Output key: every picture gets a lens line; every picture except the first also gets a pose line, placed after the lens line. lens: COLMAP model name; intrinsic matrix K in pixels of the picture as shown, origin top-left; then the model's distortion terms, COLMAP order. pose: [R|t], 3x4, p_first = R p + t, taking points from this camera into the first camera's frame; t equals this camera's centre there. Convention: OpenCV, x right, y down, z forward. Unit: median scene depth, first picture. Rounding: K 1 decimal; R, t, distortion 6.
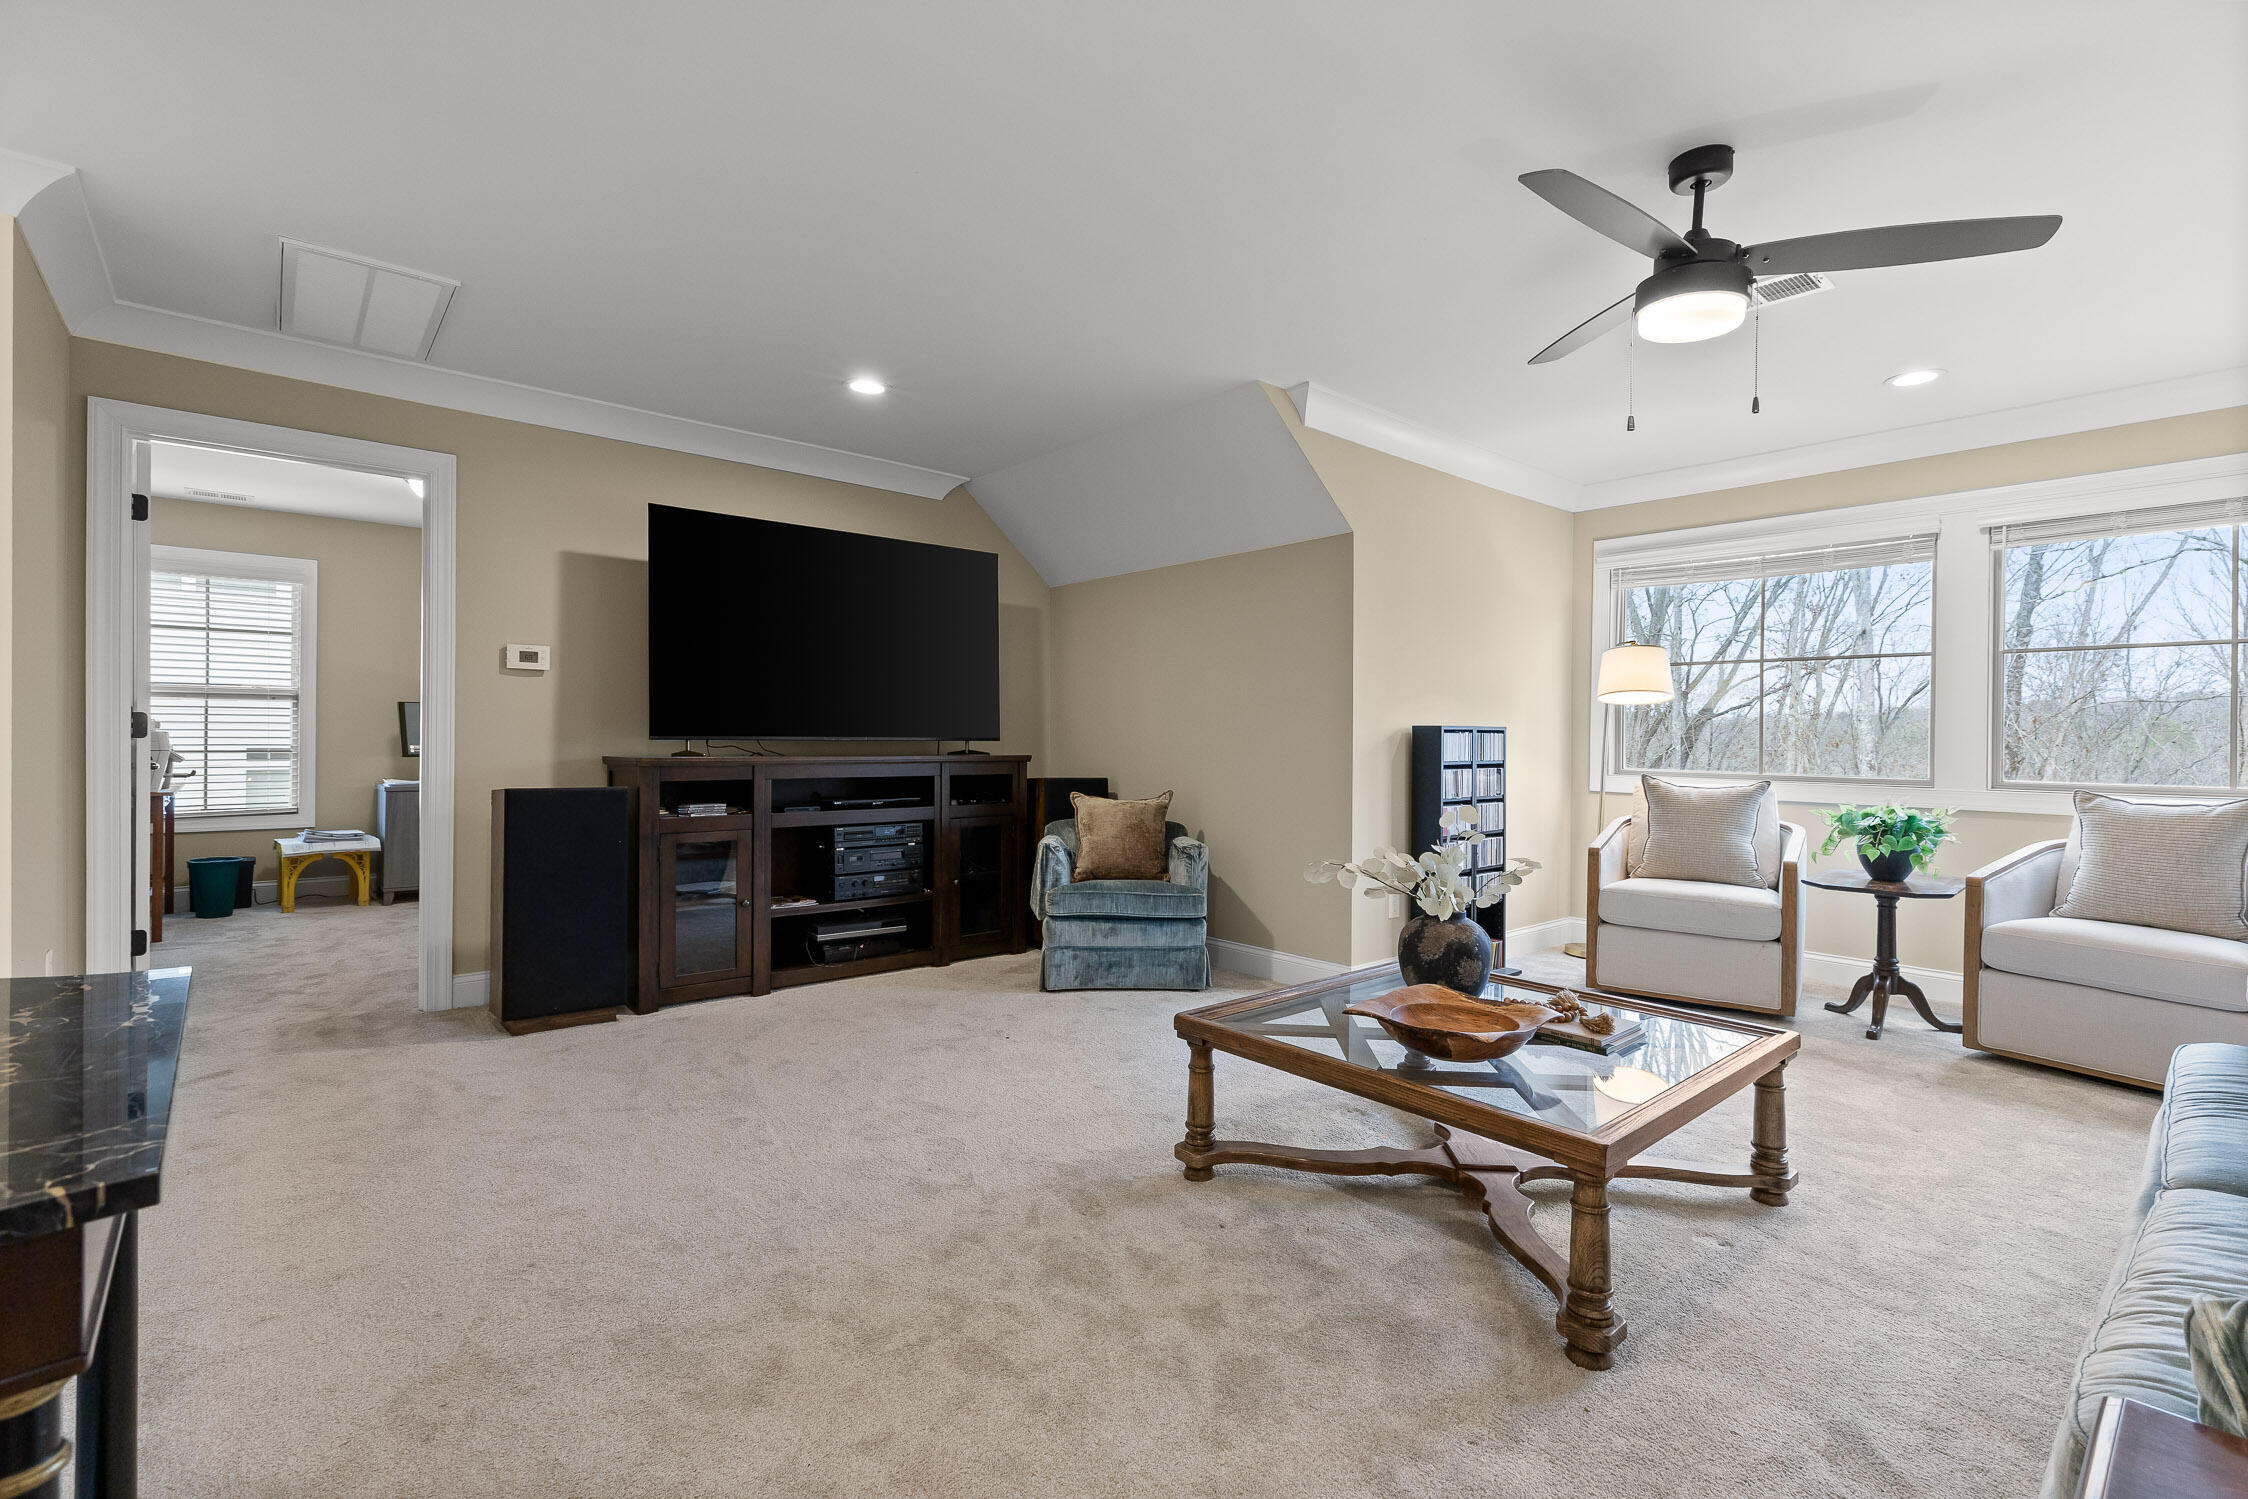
lens RADIAL K [[1016.3, 0, 1129.2], [0, 1016.3, 742.3], [0, 0, 1]] dist [0.001770, 0.000531]
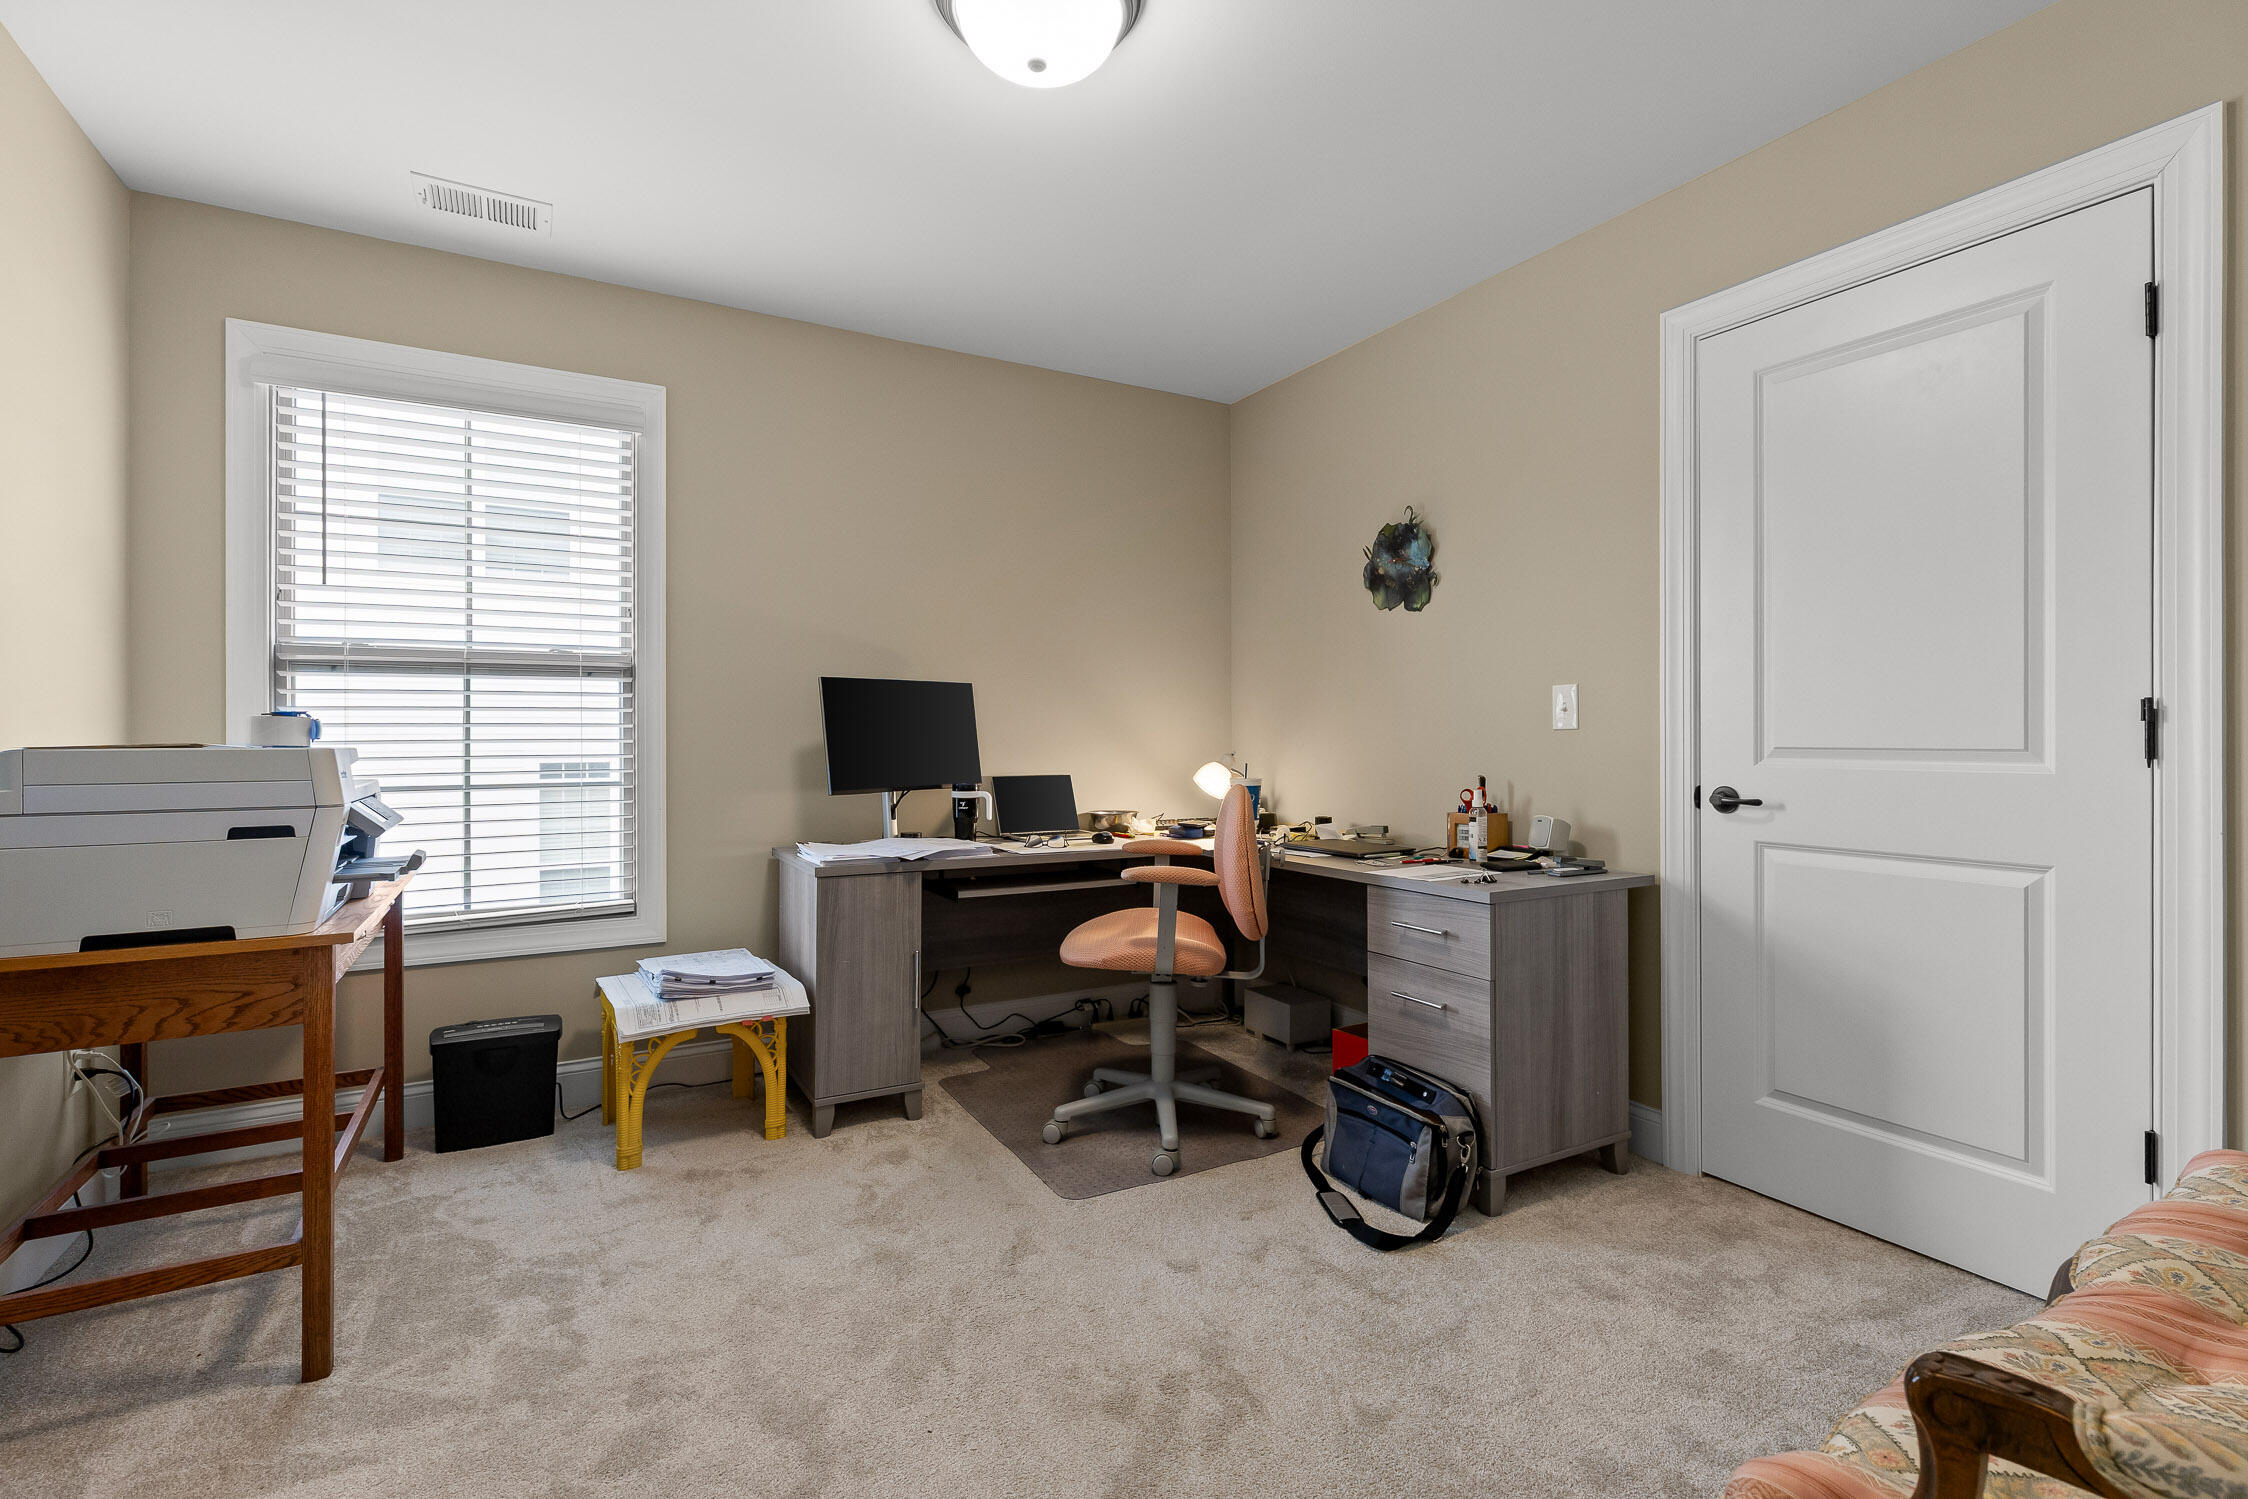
lens RADIAL K [[1016.3, 0, 1121.5], [0, 1016.3, 747.9], [0, 0, 1]] dist [0.001770, 0.000531]
pose [[0.979063, -0.006328, -0.203457, -0.515478], [0.008848, 0.999895, 0.011480, -0.011724], [0.203363, -0.013040, 0.979017, 0.601811]]
